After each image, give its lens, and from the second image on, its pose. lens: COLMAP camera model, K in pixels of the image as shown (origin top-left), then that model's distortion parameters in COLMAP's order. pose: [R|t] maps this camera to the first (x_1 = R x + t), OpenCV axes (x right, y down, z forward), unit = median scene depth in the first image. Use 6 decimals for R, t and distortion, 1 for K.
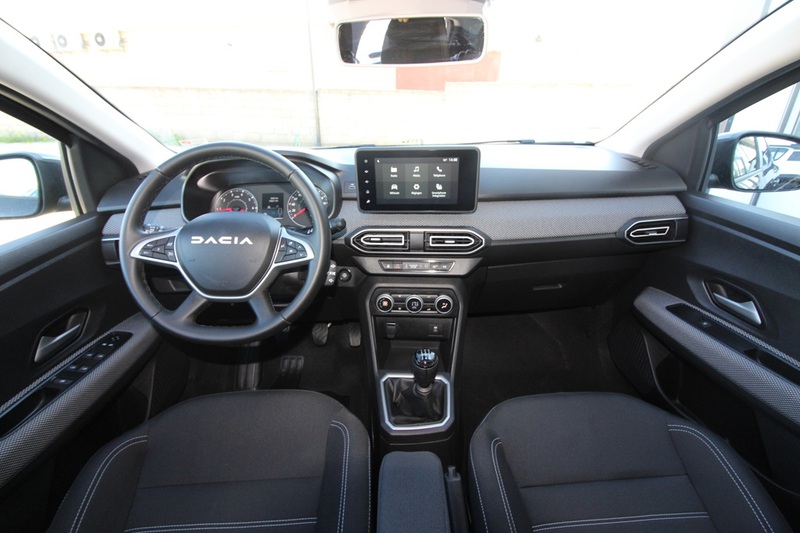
lens RADIAL K [[365.8, 0, 400.0], [0, 365.8, 266.5], [0, 0, 1]] dist [-0.016699, -0.000173]
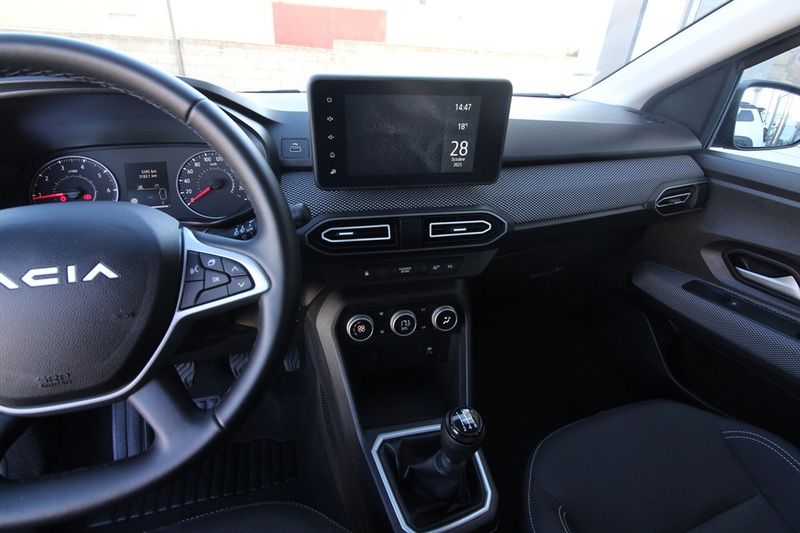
lens RADIAL K [[367.9, 0, 399.9], [0, 367.9, 263.2], [0, 0, 1]] dist [-0.018653, -0.000796]
pose [[0.958434, -0.094070, 0.269362, -0.152255], [0.074858, 0.993919, 0.080749, -0.068304], [-0.275320, -0.057229, 0.959648, 0.378720]]
